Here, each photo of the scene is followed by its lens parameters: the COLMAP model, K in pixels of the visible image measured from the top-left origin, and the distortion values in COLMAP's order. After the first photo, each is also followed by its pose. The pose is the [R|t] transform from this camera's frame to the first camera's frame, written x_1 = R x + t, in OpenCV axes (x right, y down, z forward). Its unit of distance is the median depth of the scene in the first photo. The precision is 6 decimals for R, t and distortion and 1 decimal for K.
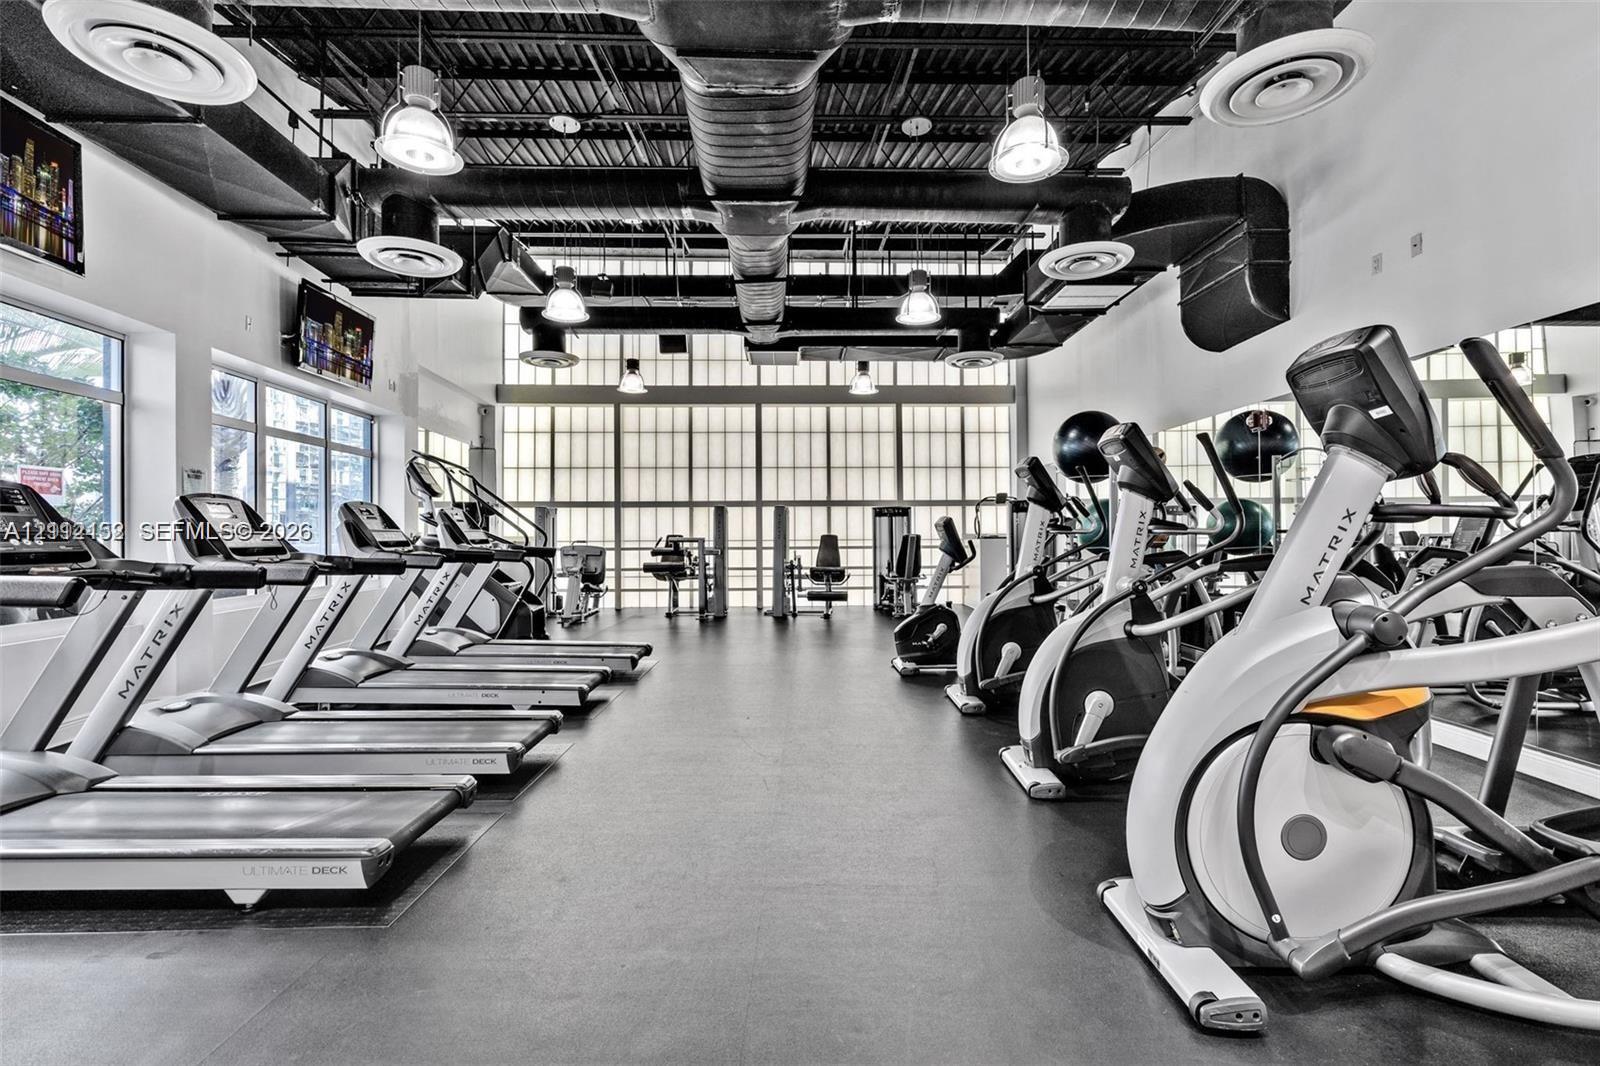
lens RADIAL K [[754.6, 0, 800.0], [0, 754.6, 533.0], [0, 0, 1]] dist [-0.000925, -0.000281]
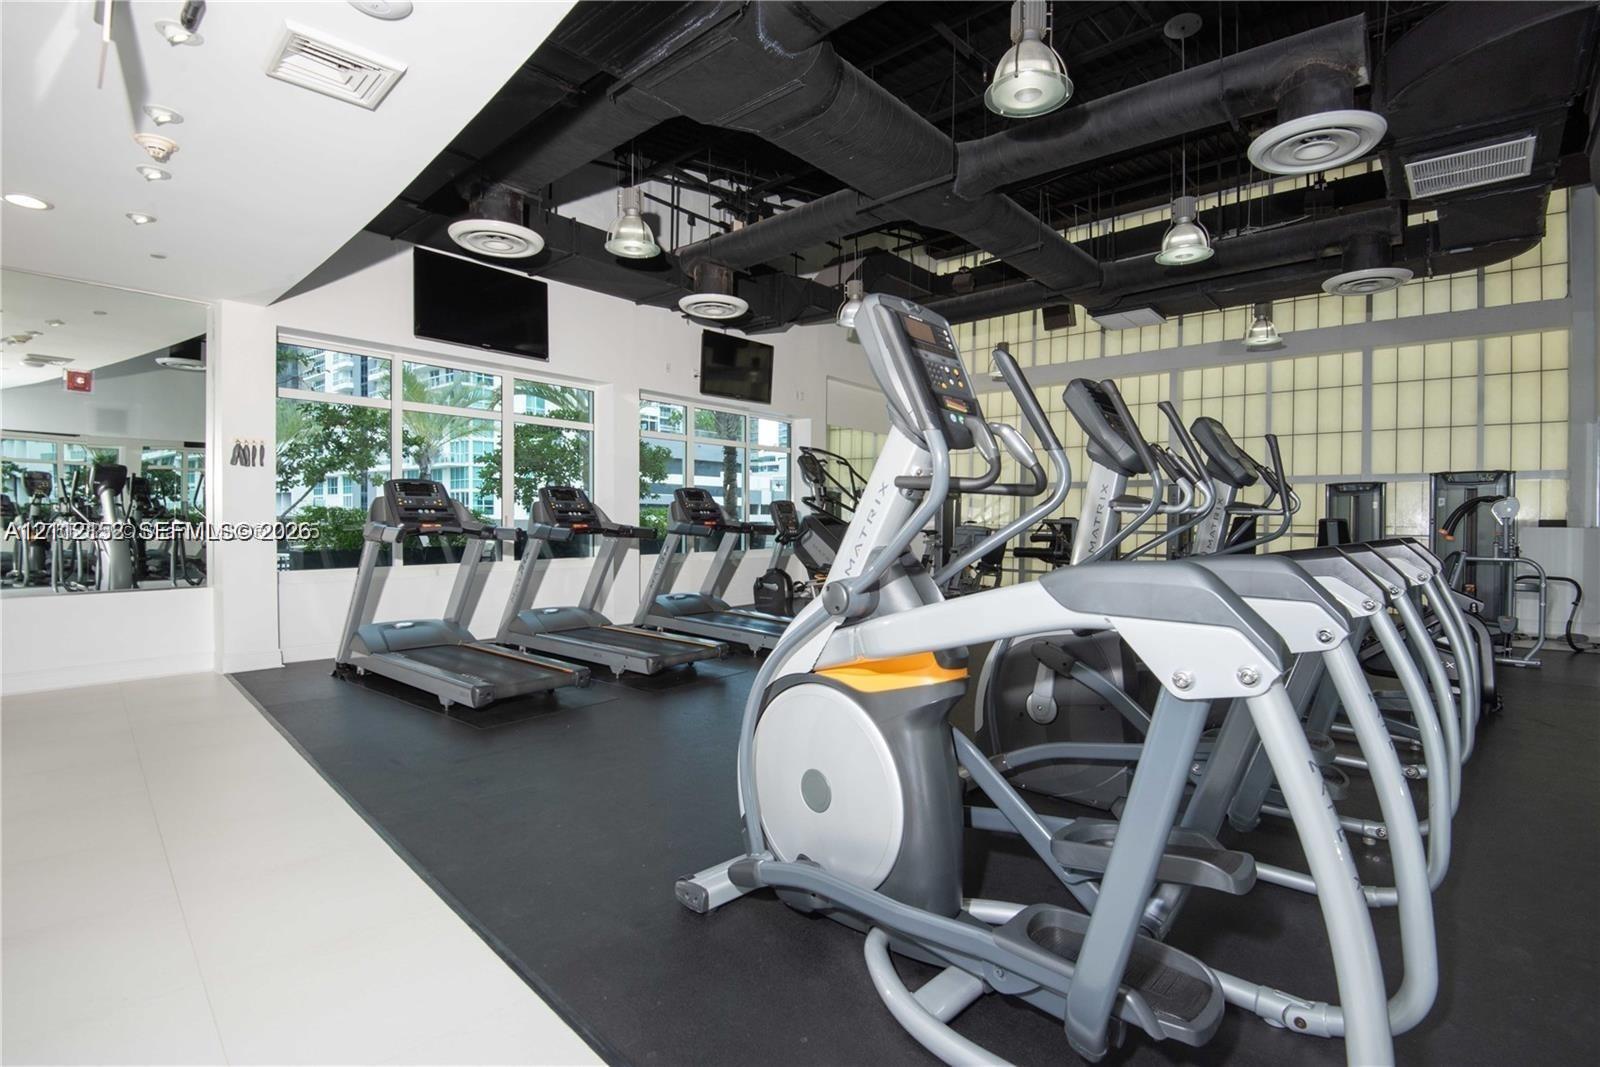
lens RADIAL K [[786.8, 0, 800.0], [0, 786.8, 533.5], [0, 0, 1]] dist [-0.000188, -0.000079]
pose [[0.743123, 0.020994, -0.668826, 0.259904], [-0.004355, 0.999638, 0.026539, -0.001513], [0.669141, -0.016809, 0.742946, 0.022546]]
